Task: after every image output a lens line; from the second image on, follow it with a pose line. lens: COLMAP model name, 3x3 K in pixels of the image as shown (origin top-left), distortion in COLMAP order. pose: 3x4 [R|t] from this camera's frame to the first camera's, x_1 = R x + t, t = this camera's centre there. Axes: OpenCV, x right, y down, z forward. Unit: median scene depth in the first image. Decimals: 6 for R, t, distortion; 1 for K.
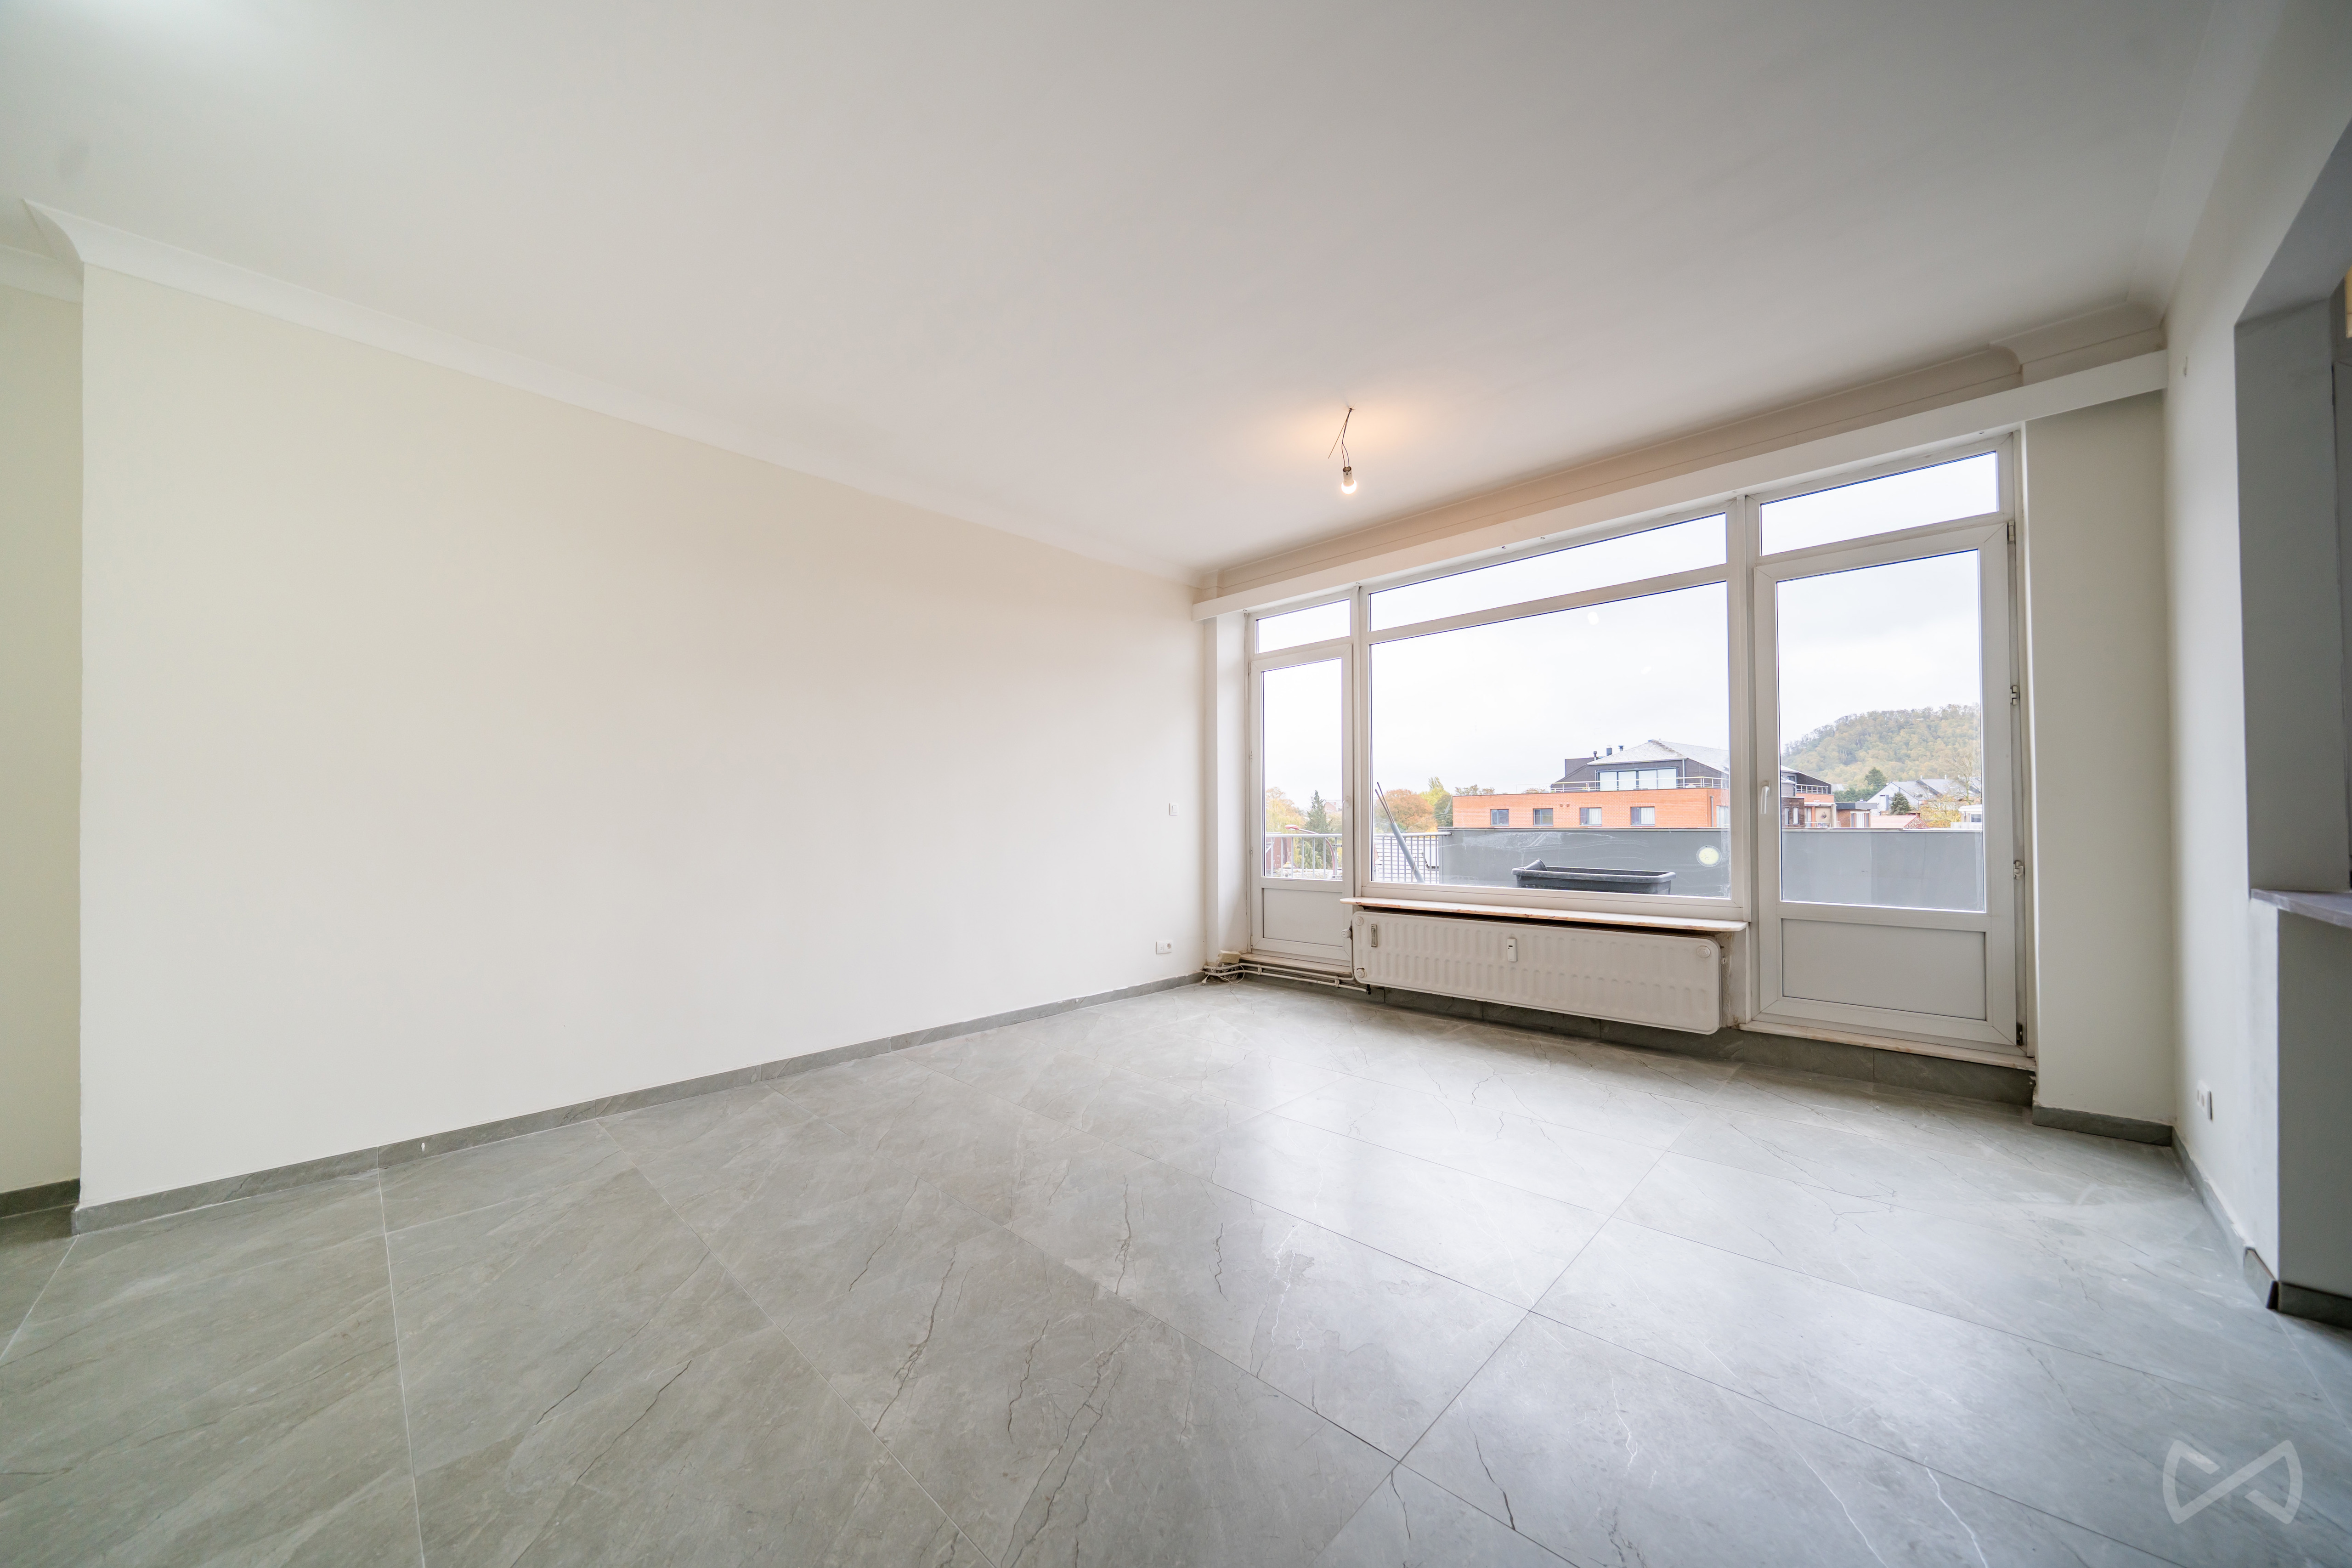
lens RADIAL K [[802.7, 0, 1152.7], [0, 802.7, 813.3], [0, 0, 1]] dist [-0.005431, 0.000023]
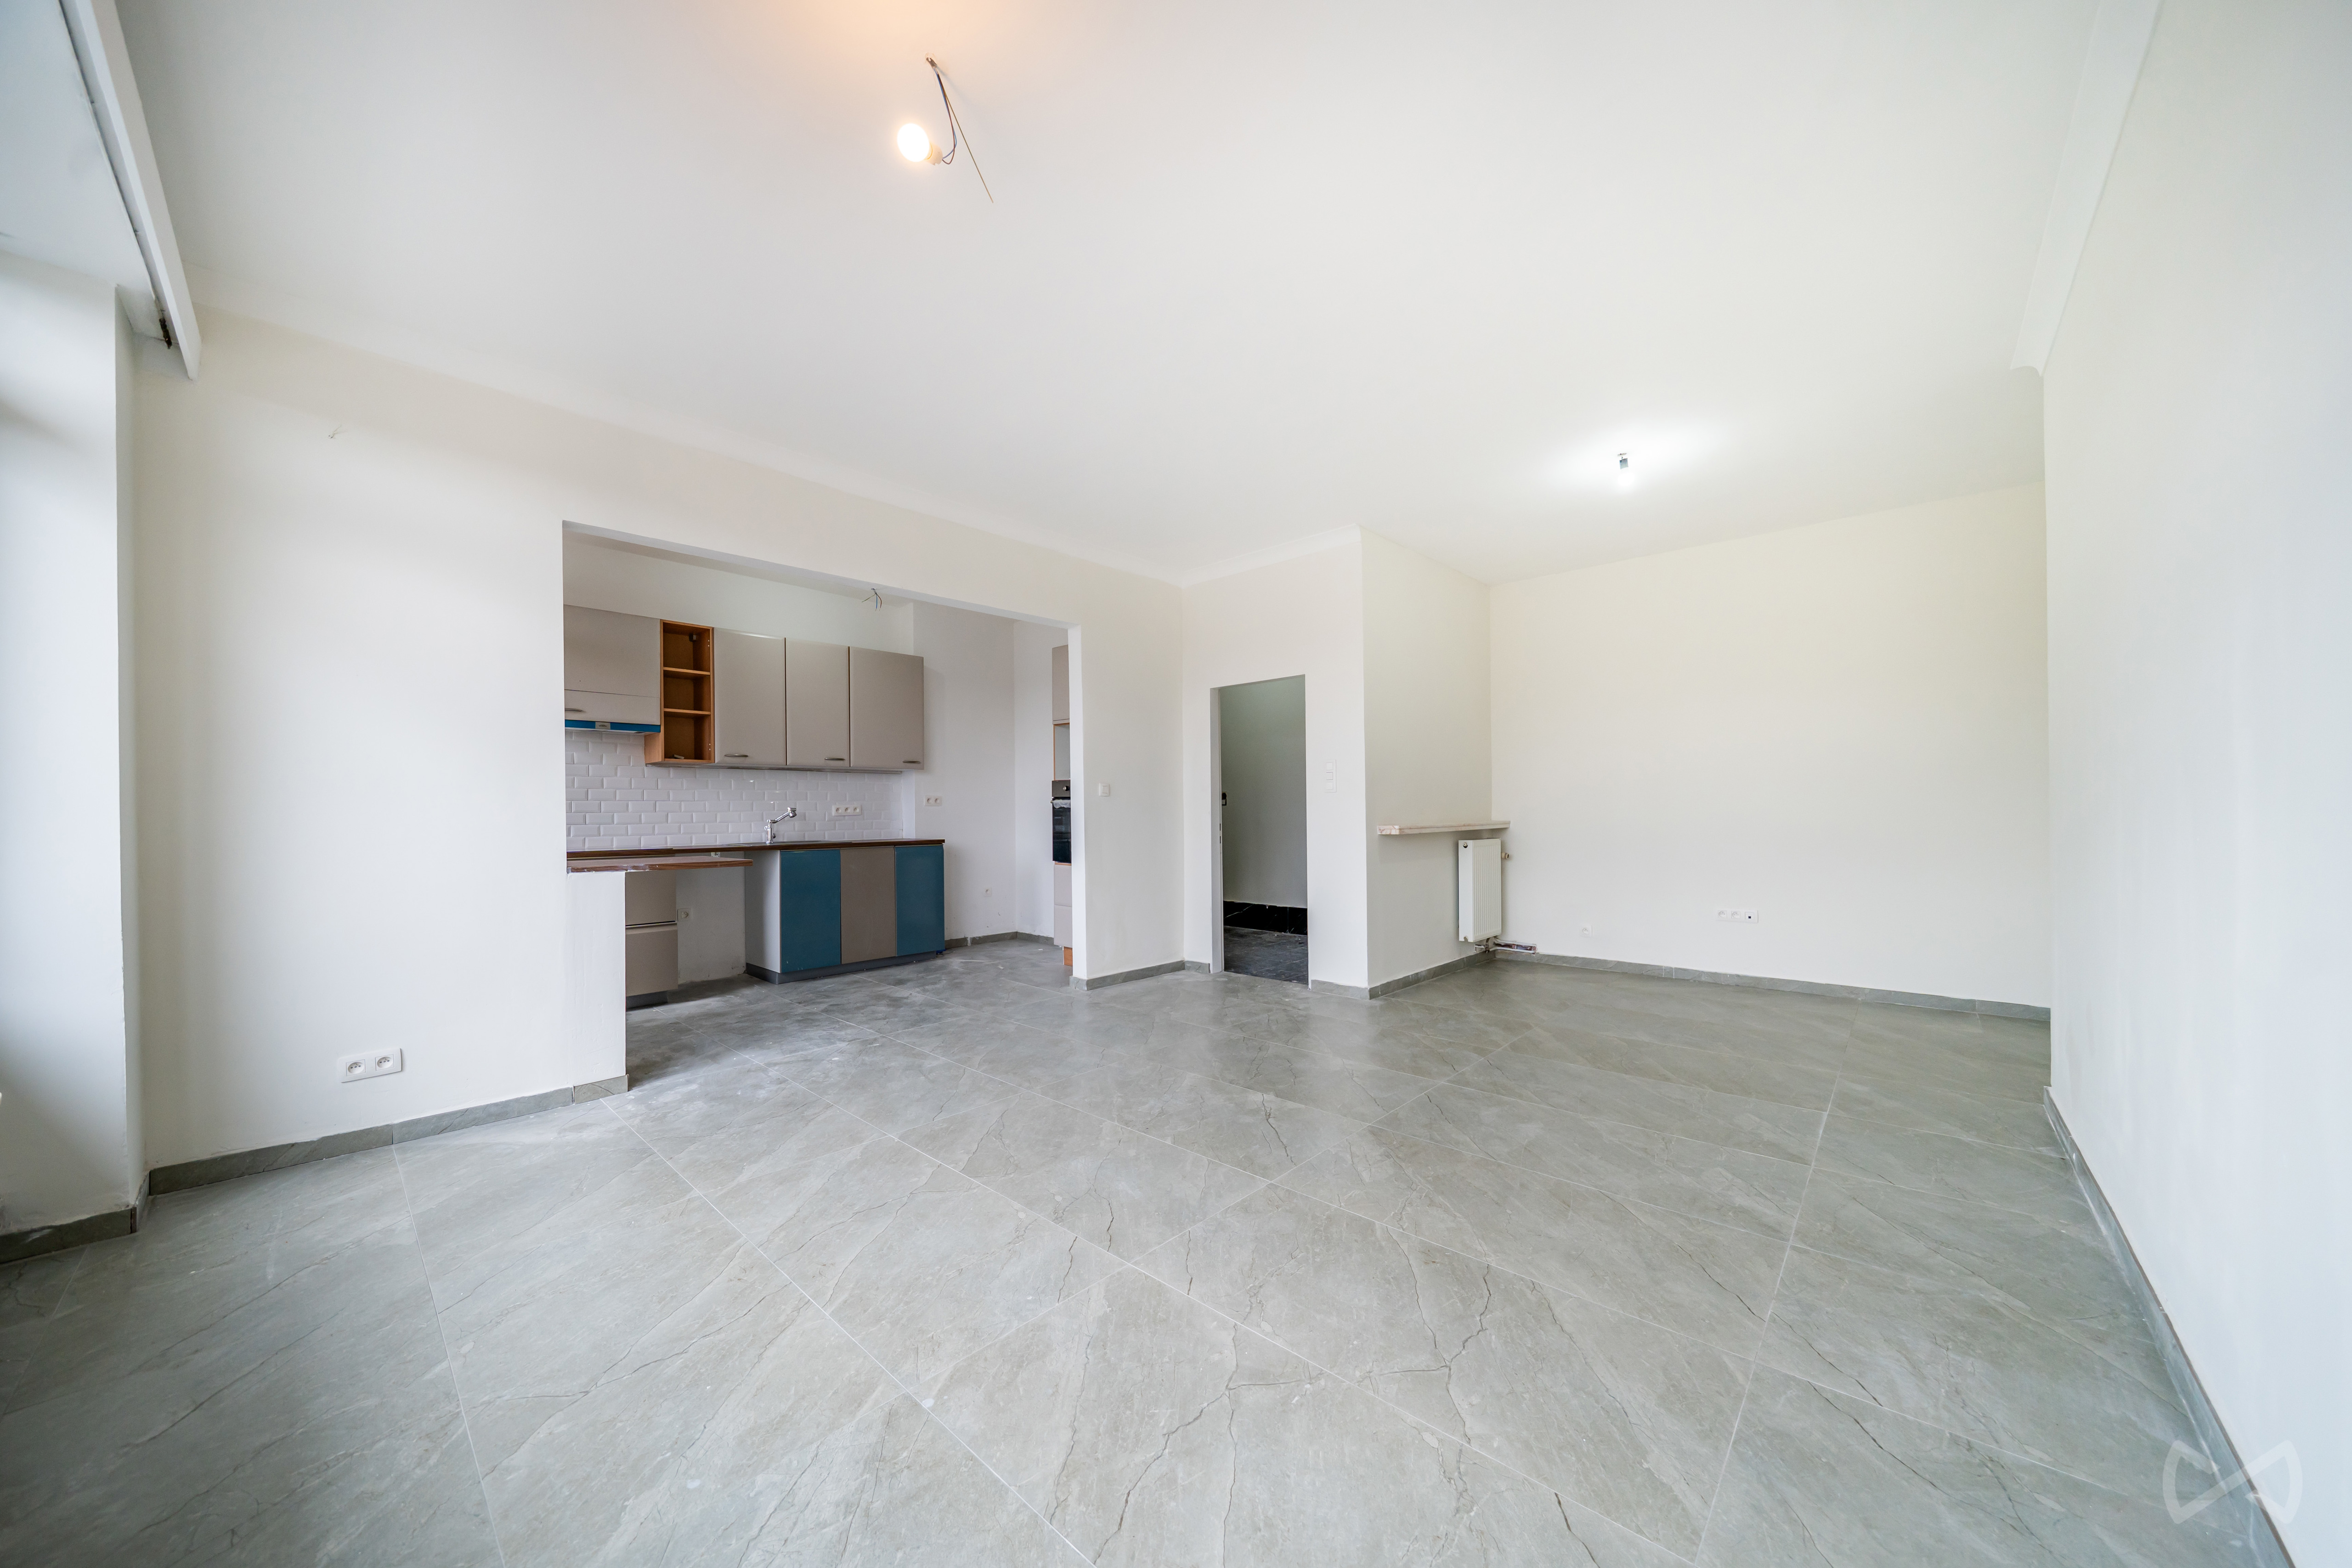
lens RADIAL K [[802.6, 0, 1168.0], [0, 802.6, 813.3], [0, 0, 1]] dist [-0.005431, 0.000023]
pose [[-0.999126, 0.018557, -0.037444, 0.119575], [0.018840, 0.999797, -0.007204, 0.011160], [0.037302, -0.007903, -0.999273, 1.556951]]
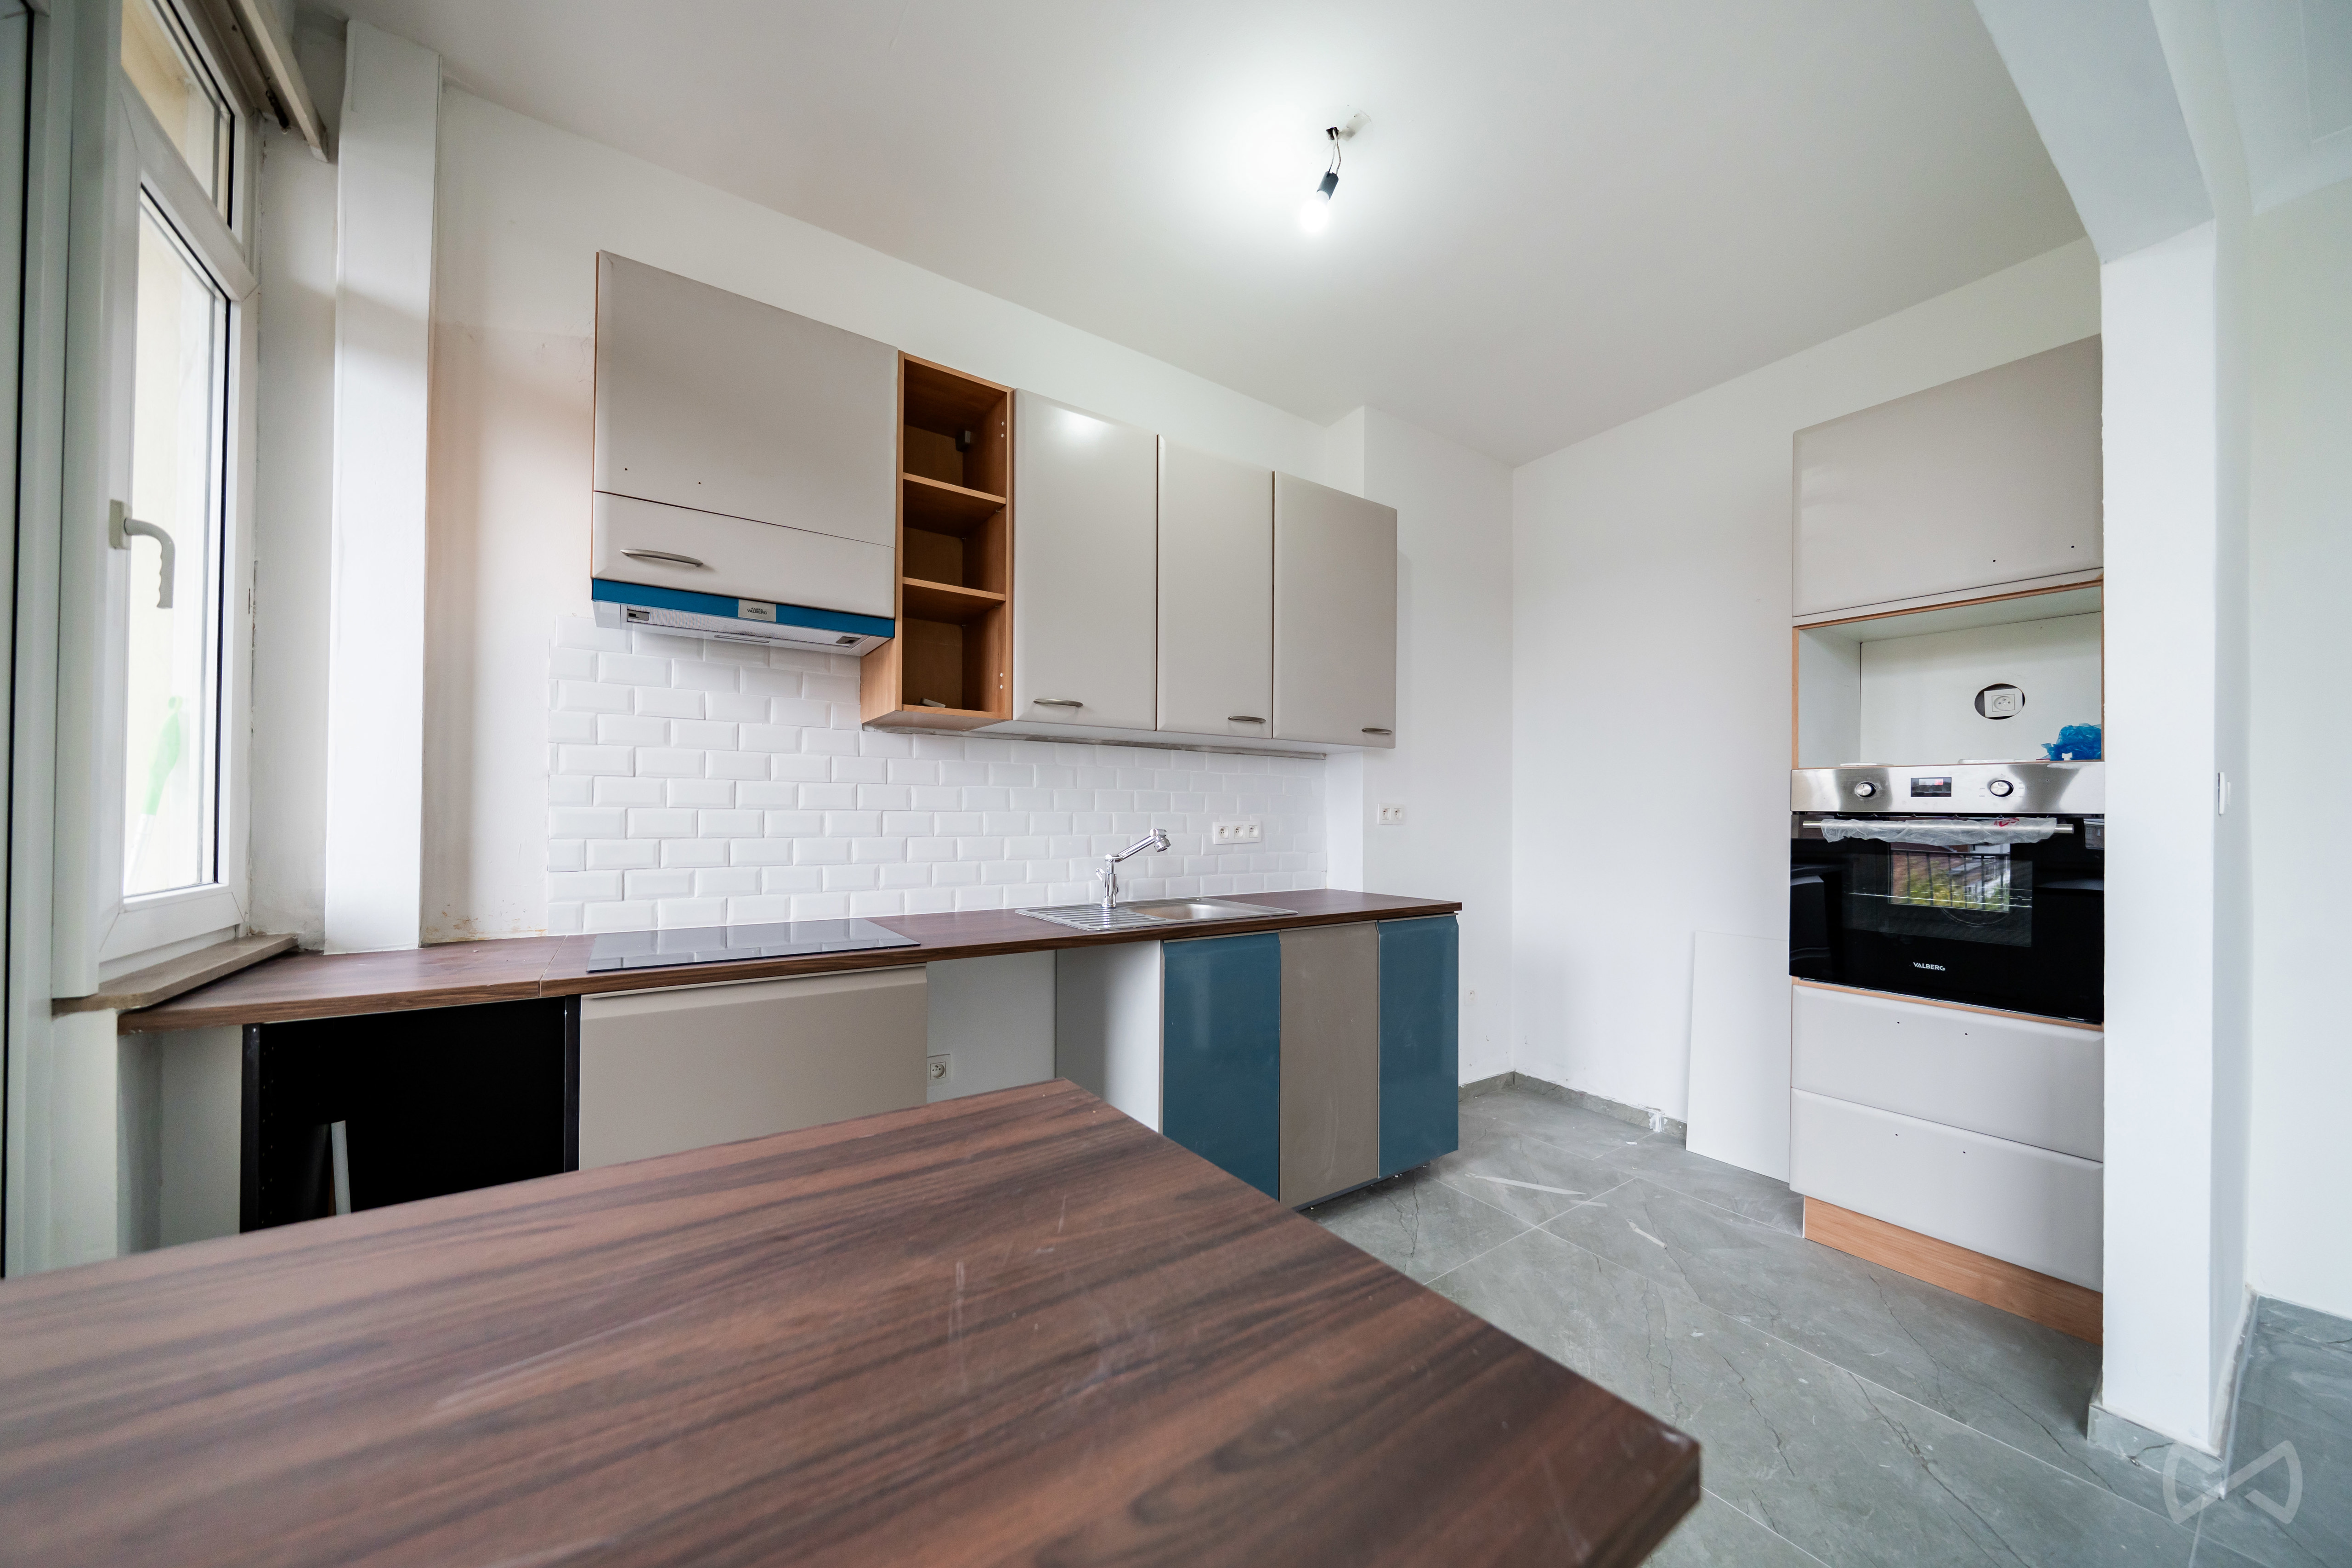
lens RADIAL K [[802.7, 0, 1165.7], [0, 802.7, 810.6], [0, 0, 1]] dist [-0.005431, 0.000023]
pose [[-0.980927, 0.004505, 0.194324, 0.706492], [0.000655, 0.999802, -0.019871, -0.030270], [-0.194375, -0.019365, -0.980736, 0.550624]]
